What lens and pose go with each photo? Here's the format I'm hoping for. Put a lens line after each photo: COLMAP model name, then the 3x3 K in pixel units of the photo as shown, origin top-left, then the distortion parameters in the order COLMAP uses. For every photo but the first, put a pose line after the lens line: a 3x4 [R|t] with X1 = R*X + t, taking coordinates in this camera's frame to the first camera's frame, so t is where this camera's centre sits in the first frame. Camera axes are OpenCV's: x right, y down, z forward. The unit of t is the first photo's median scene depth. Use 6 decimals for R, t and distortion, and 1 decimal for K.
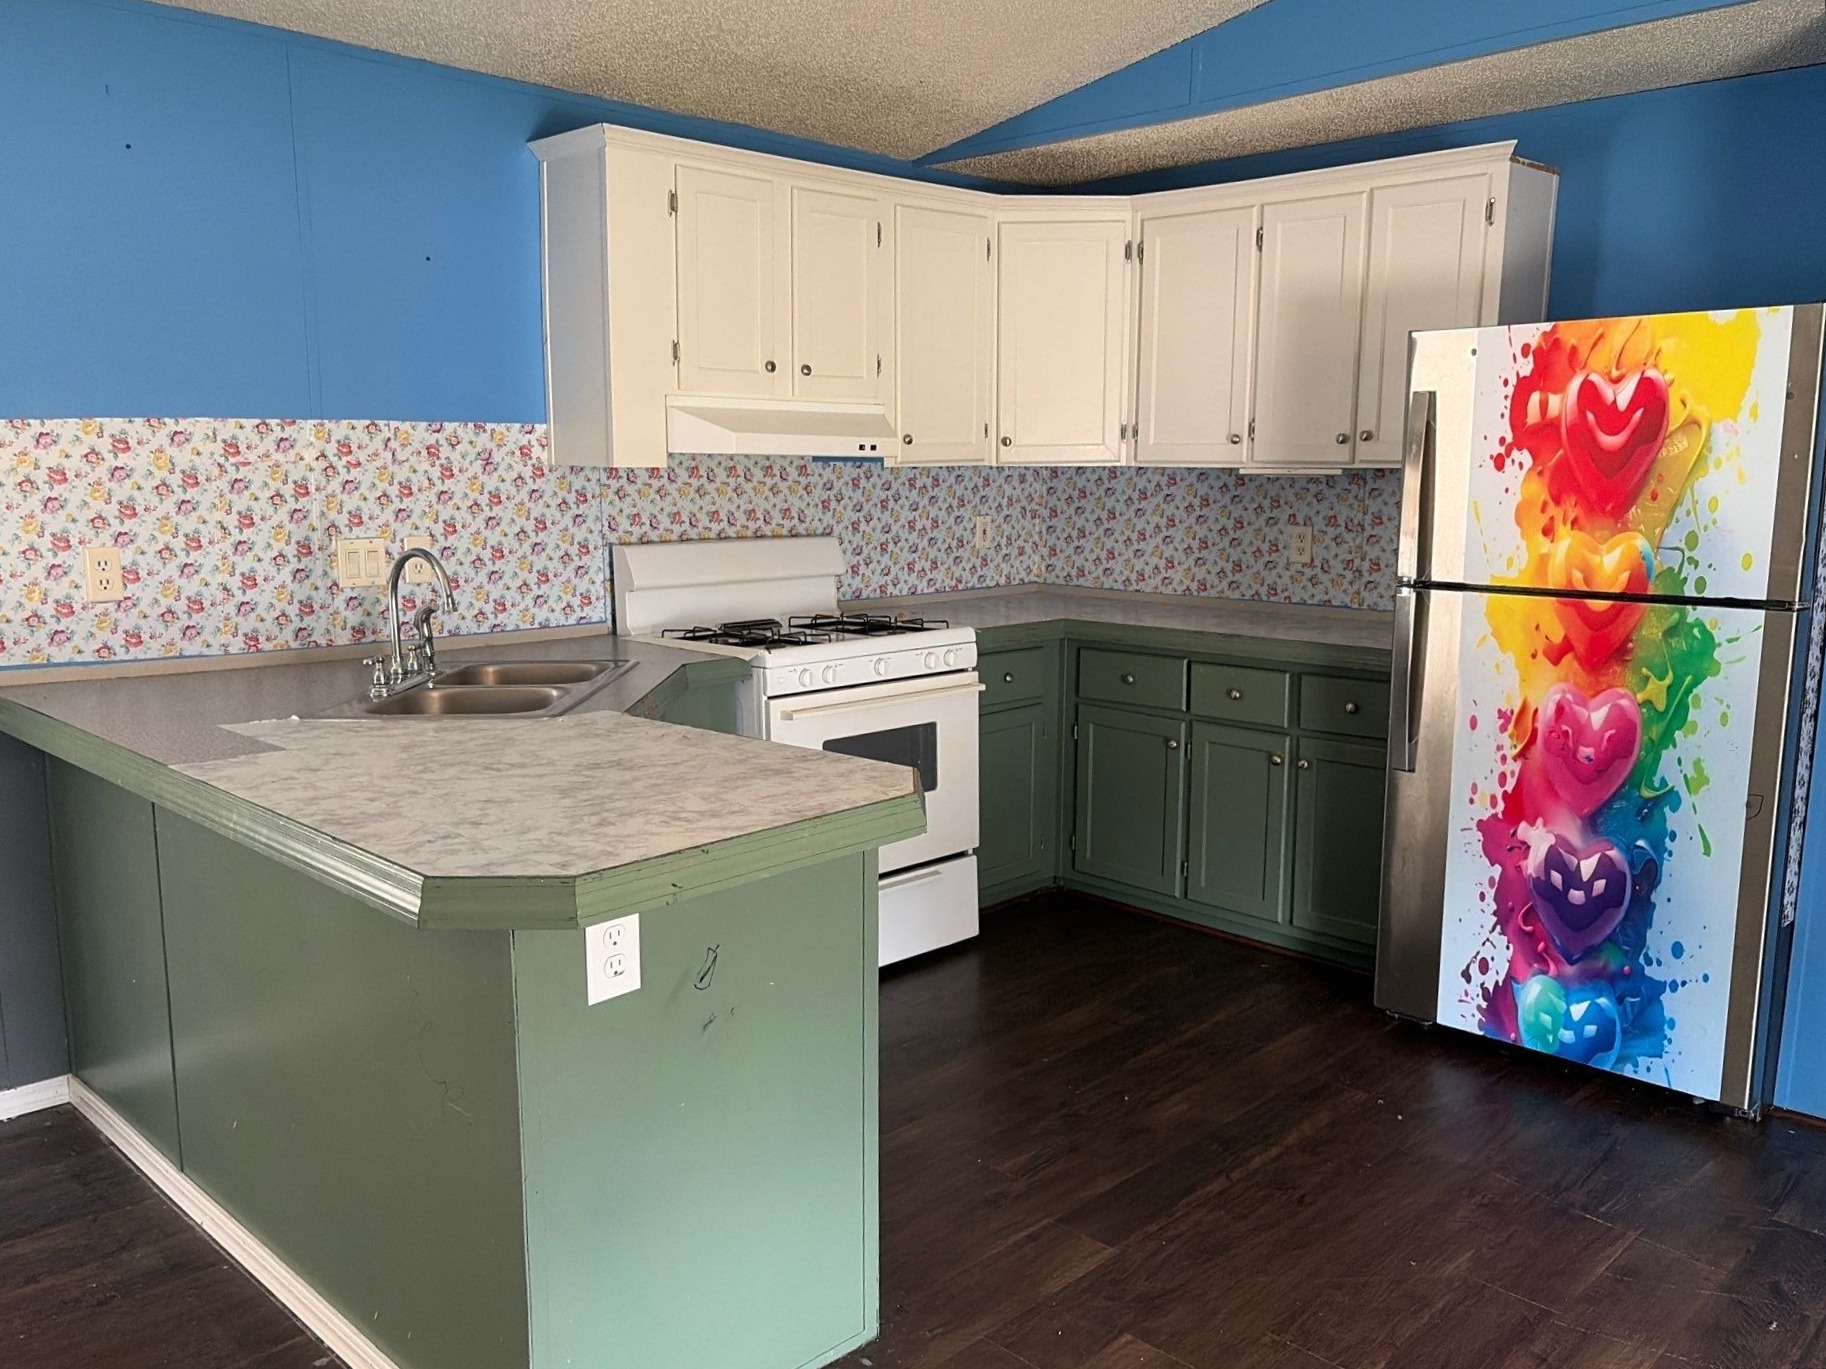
lens RADIAL K [[1490.8, 0, 899.3], [0, 1490.8, 701.8], [0, 0, 1]] dist [0.014089, 0.016003]
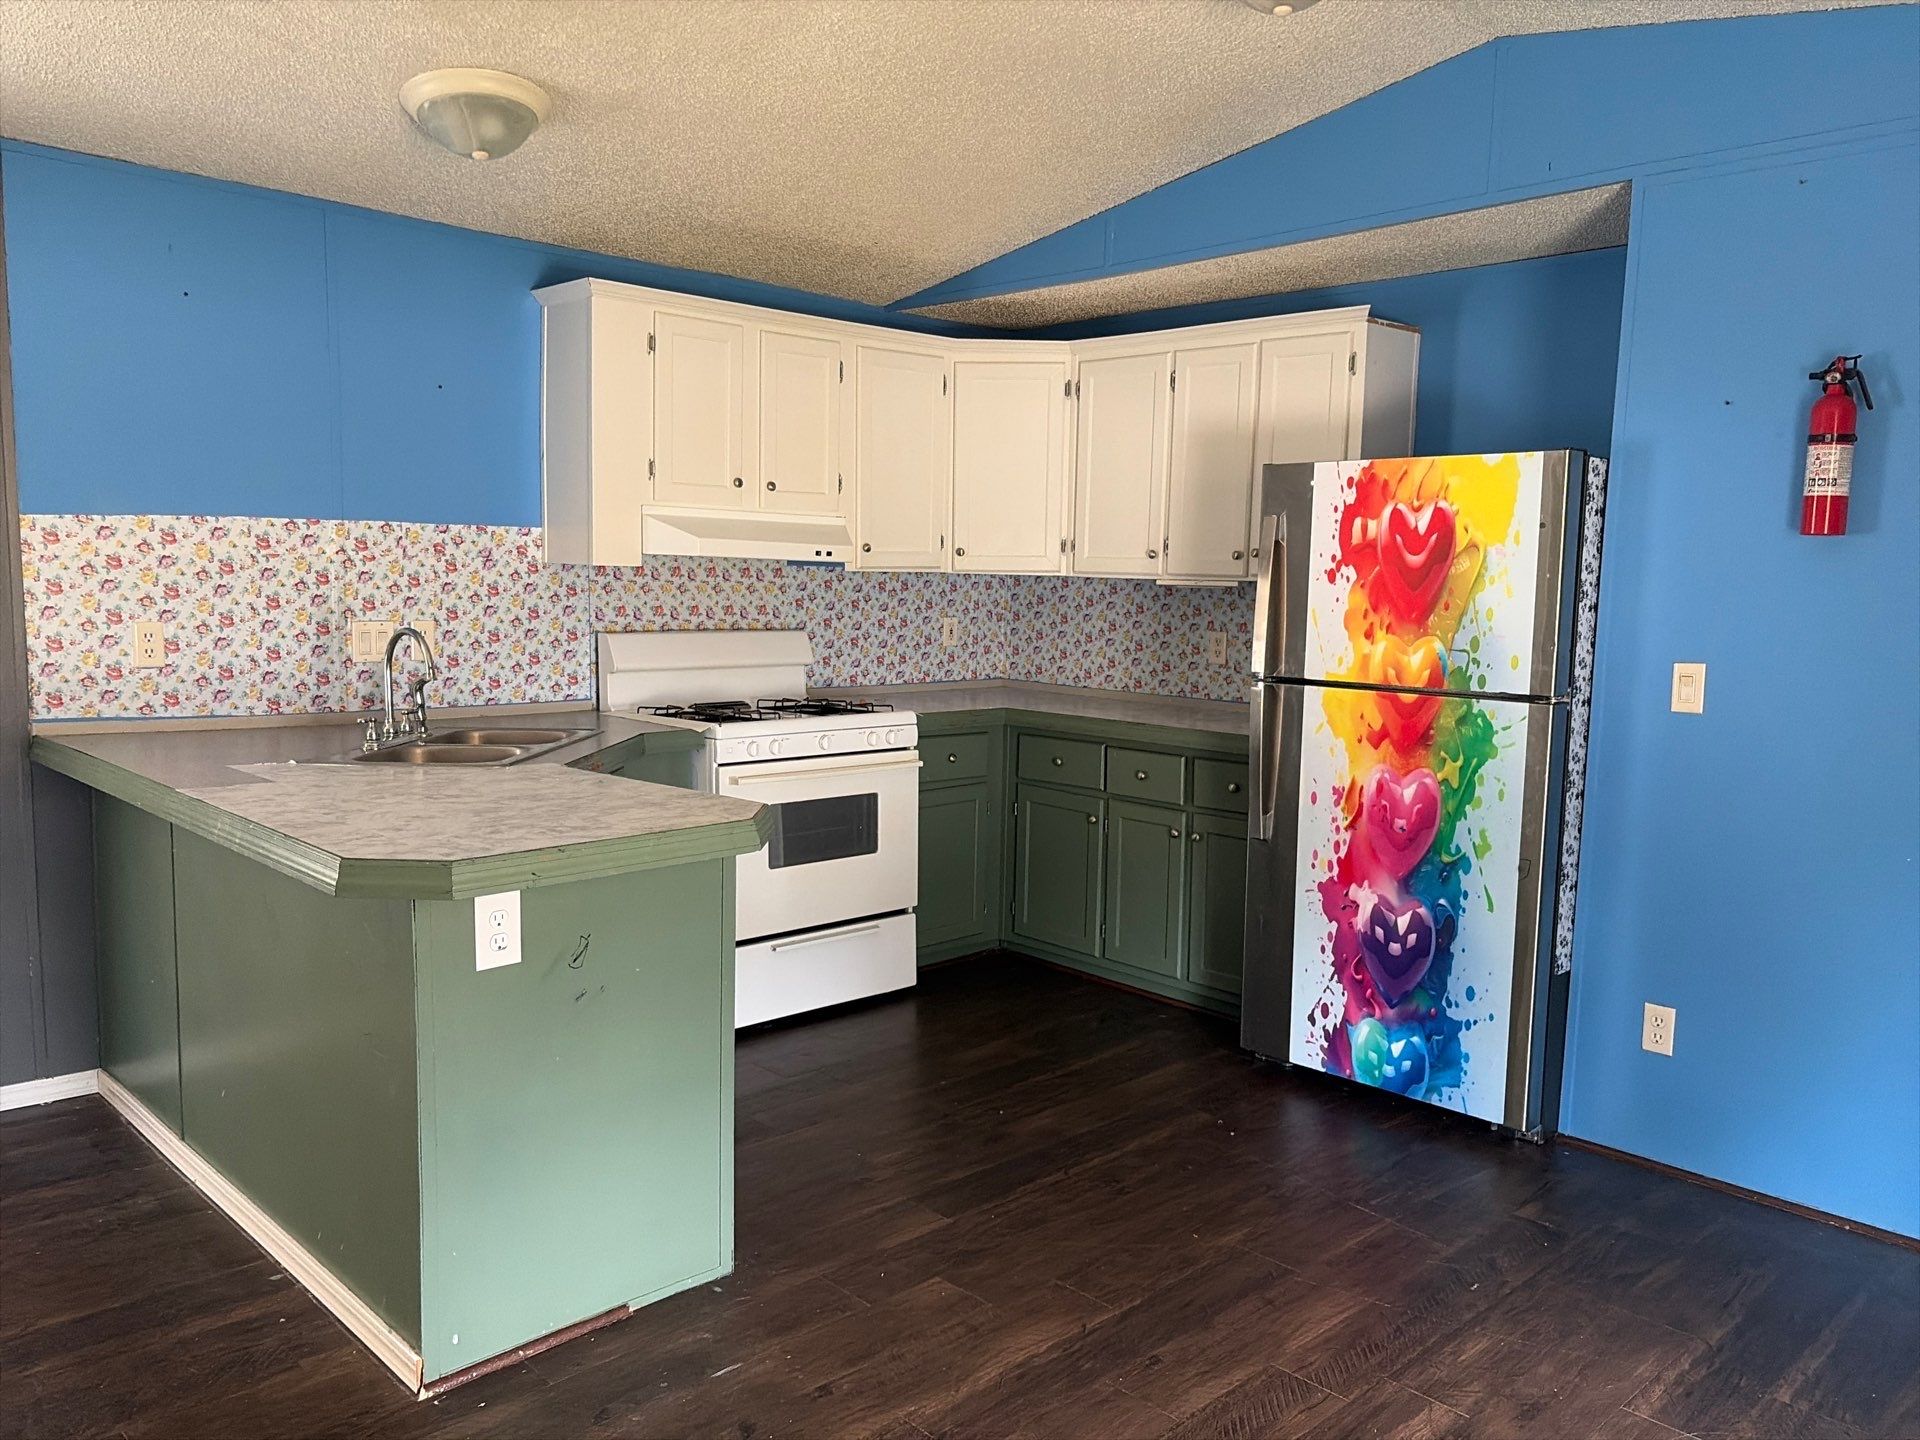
lens RADIAL K [[1488.4, 0, 961.7], [0, 1488.4, 736.6], [0, 0, 1]] dist [0.026146, -0.002242]
pose [[0.999607, 0.022156, -0.017203, 0.130972], [-0.023002, 0.998451, -0.050661, 0.031894], [0.016053, 0.051037, 0.998568, -0.169218]]
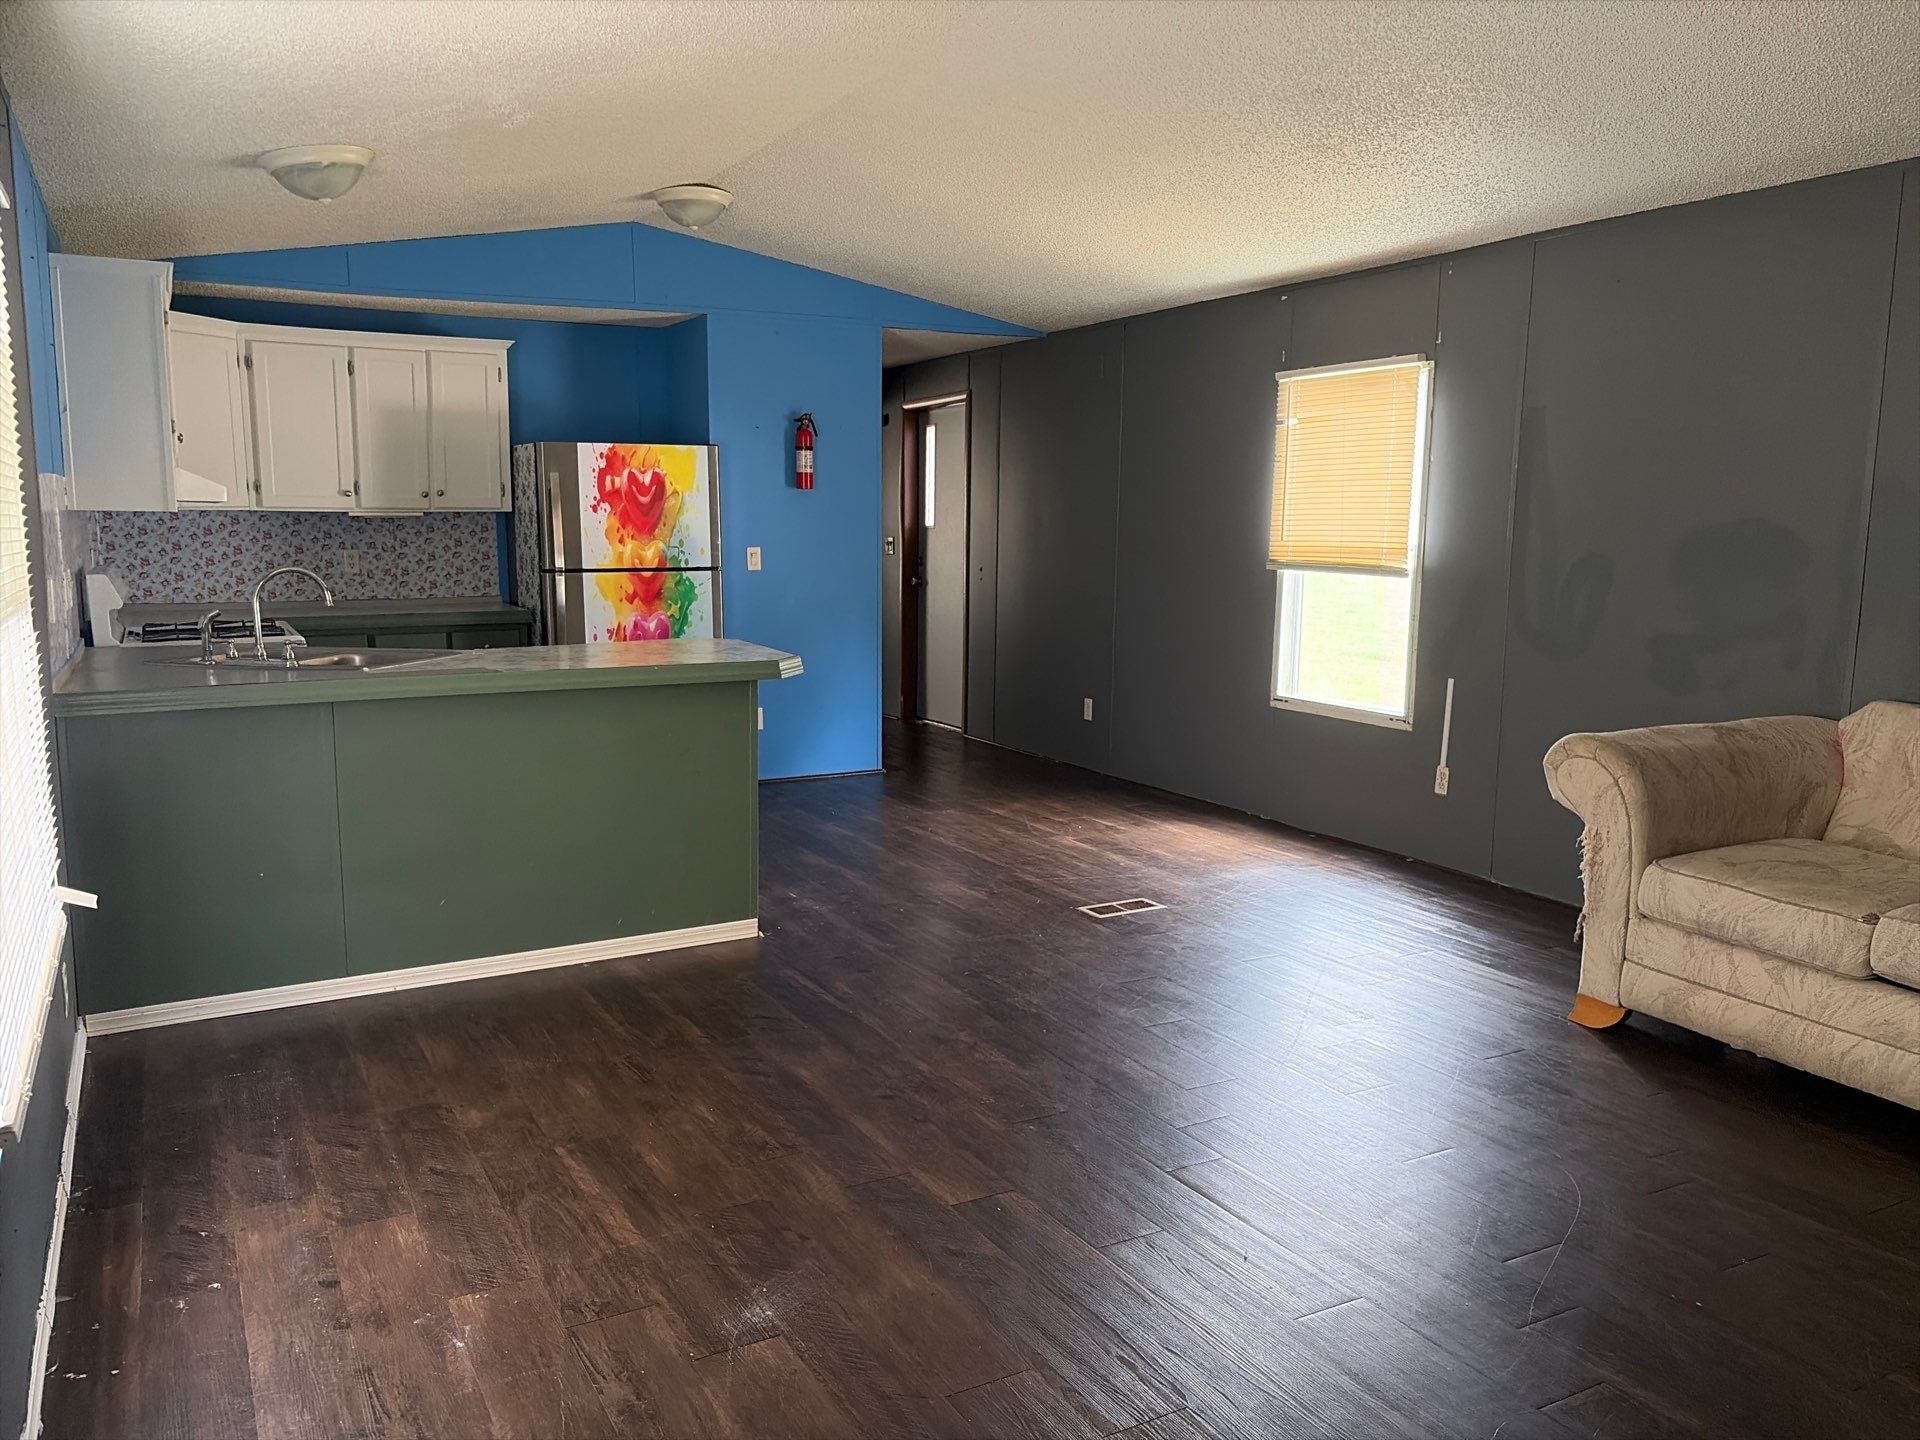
lens RADIAL K [[1488.4, 0, 1006.9], [0, 1488.4, 770.0], [0, 0, 1]] dist [0.026146, -0.002242]
pose [[0.258418, -0.163654, 0.952070, -1.461888], [0.153605, 0.979968, 0.126757, 0.020142], [-0.953743, 0.113487, 0.278379, -0.079876]]
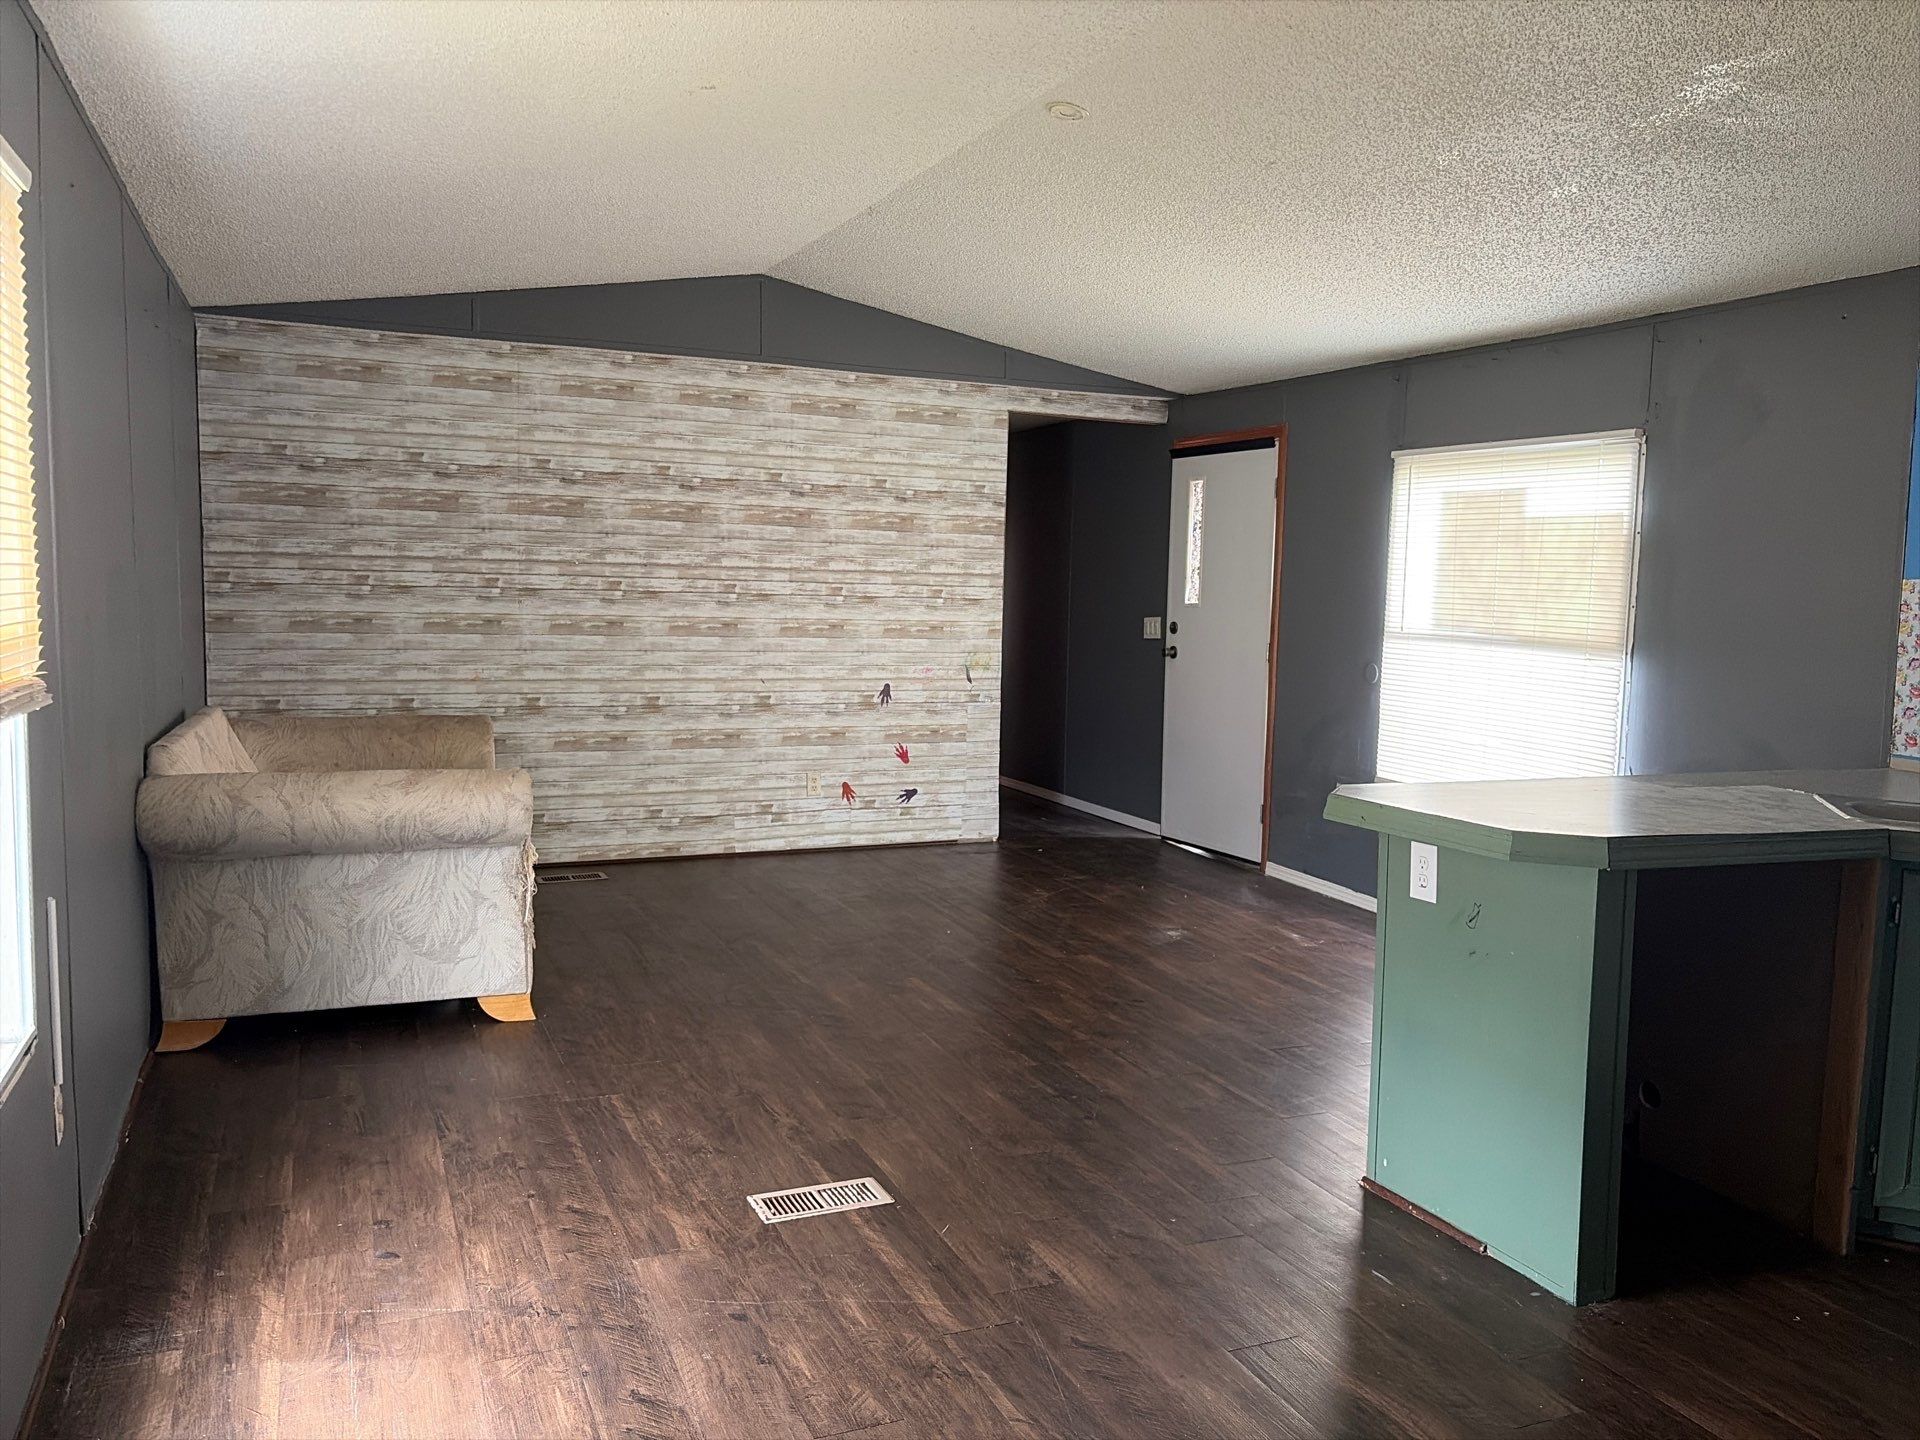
lens RADIAL K [[1488.4, 0, 953.2], [0, 1488.4, 727.7], [0, 0, 1]] dist [0.026146, -0.002242]
pose [[-0.377186, 0.074858, -0.923107, 0.901800], [-0.182822, 0.971097, 0.153452, -0.090089], [0.907913, 0.226644, -0.352598, 0.617345]]
